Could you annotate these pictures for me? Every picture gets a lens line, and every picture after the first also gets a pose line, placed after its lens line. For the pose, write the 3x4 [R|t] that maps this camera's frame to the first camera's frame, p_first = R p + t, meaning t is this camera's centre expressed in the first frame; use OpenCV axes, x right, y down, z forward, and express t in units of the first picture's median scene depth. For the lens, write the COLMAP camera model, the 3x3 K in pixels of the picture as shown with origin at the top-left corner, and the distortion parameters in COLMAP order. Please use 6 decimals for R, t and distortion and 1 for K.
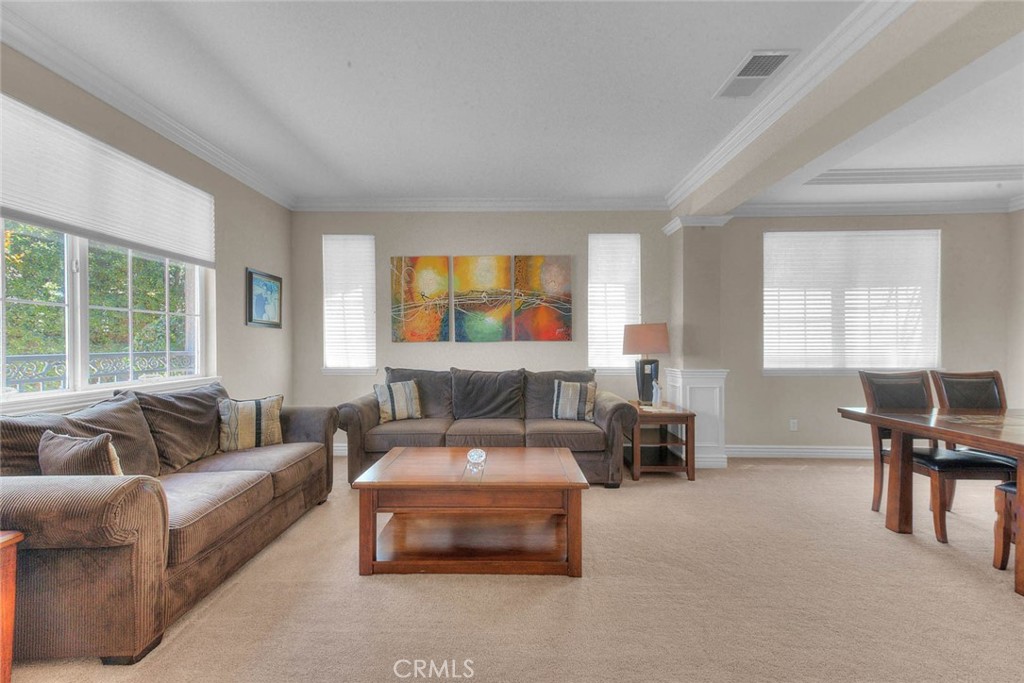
lens RADIAL K [[427.7, 0, 511.6], [0, 427.7, 344.7], [0, 0, 1]] dist [0.019719, -0.000332]
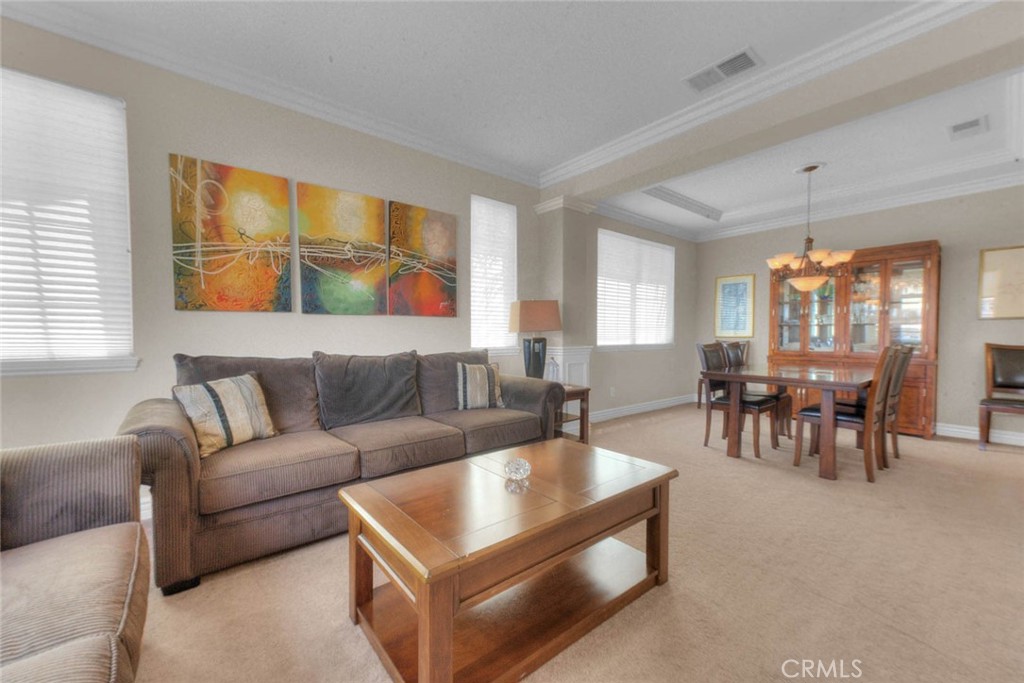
lens RADIAL K [[410.3, 0, 529.4], [0, 410.3, 346.3], [0, 0, 1]] dist [0.008174, -0.000058]
pose [[0.750518, -0.017849, 0.660609, -0.289495], [-0.000878, 0.999607, 0.028006, 0.026141], [-0.660849, -0.021599, 0.750208, 0.295593]]
